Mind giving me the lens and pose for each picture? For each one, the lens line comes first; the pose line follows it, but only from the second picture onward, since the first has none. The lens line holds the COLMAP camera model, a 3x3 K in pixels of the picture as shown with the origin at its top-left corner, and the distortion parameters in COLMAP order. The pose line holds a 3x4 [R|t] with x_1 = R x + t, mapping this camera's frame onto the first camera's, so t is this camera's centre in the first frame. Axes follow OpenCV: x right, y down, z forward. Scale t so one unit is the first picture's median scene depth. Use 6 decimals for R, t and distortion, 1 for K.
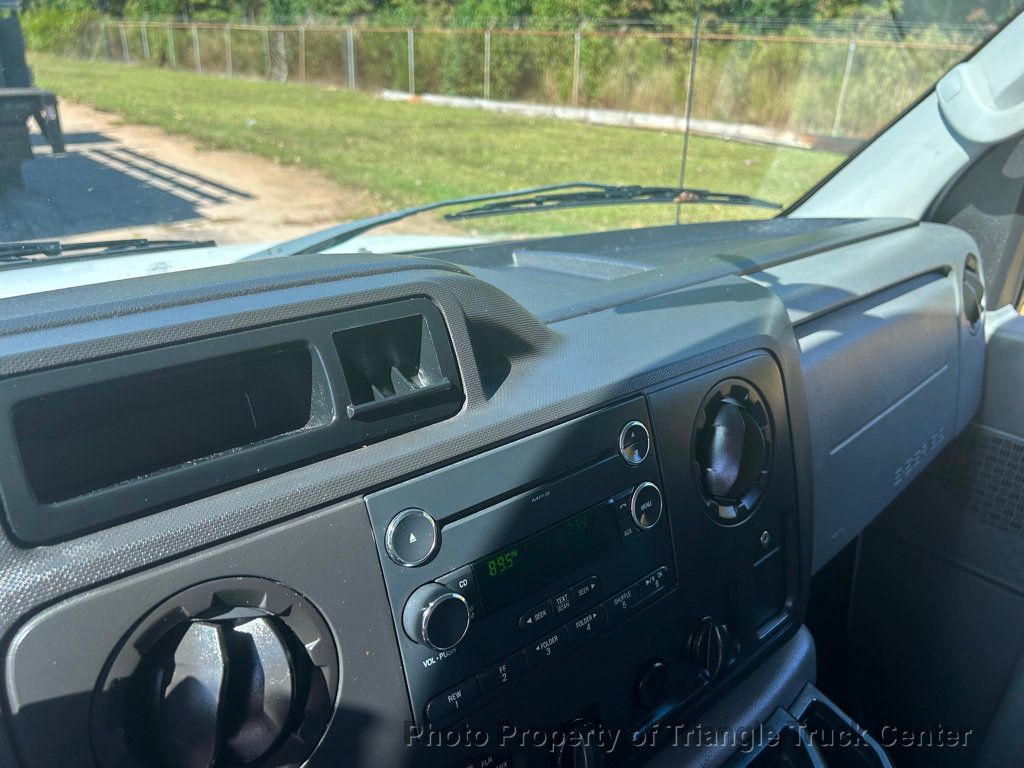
lens RADIAL K [[785.7, 0, 511.3], [0, 785.7, 386.9], [0, 0, 1]] dist [0.048142, -0.061504]
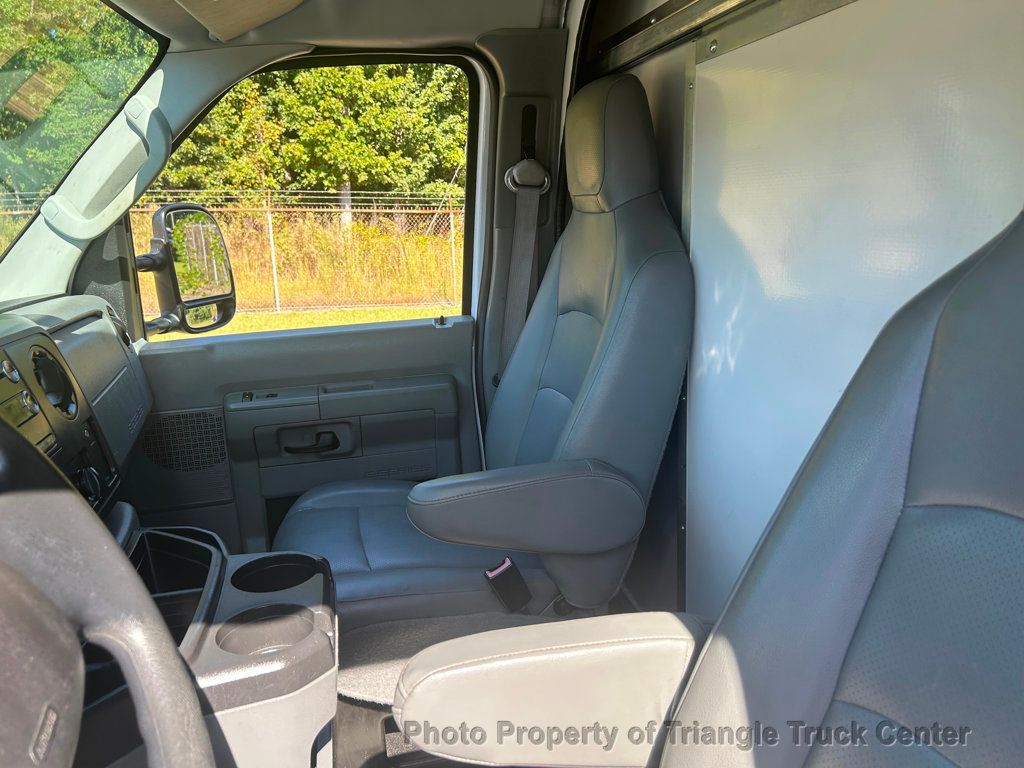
lens RADIAL K [[763.6, 0, 515.5], [0, 763.6, 387.6], [0, 0, 1]] dist [0.067242, -0.086121]
pose [[0.463426, -0.254380, 0.848839, -0.394656], [0.404678, 0.912942, 0.052656, 0.226284], [-0.788335, 0.319104, 0.526023, -0.408746]]
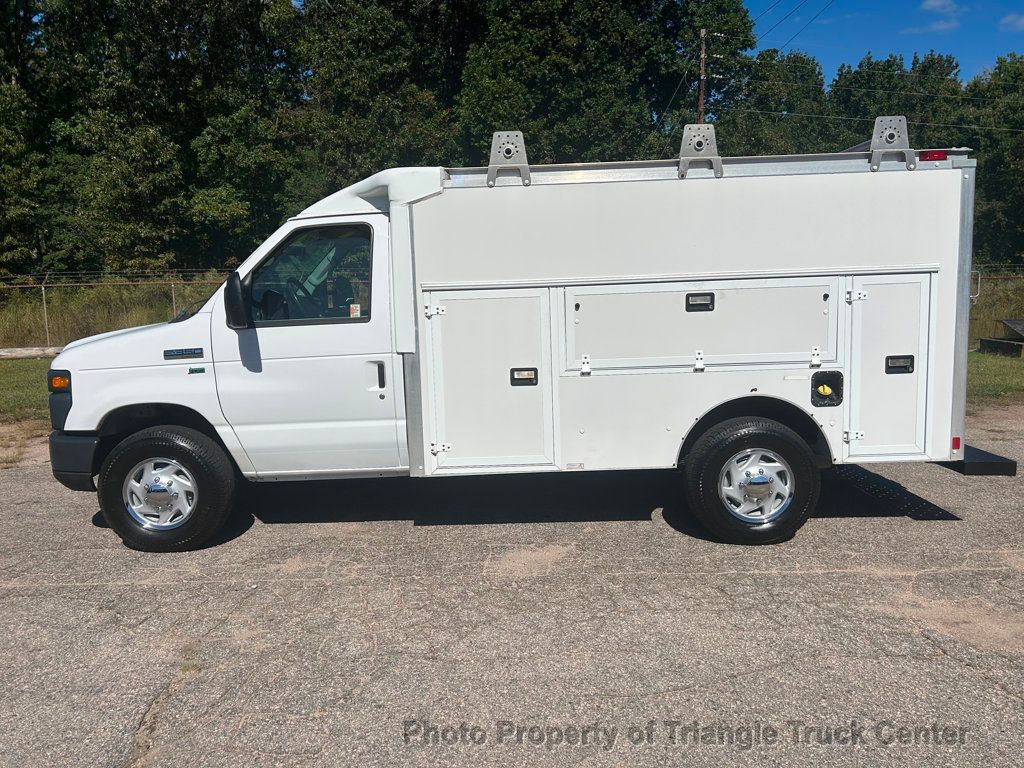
lens RADIAL K [[758.9, 0, 510.0], [0, 758.9, 378.1], [0, 0, 1]] dist [0.055675, -0.066233]
pose [[0.655528, -0.146152, 0.740893, -3.266829], [0.351617, 0.927328, -0.128175, 1.843195], [-0.668318, 0.344533, 0.659278, -4.123517]]
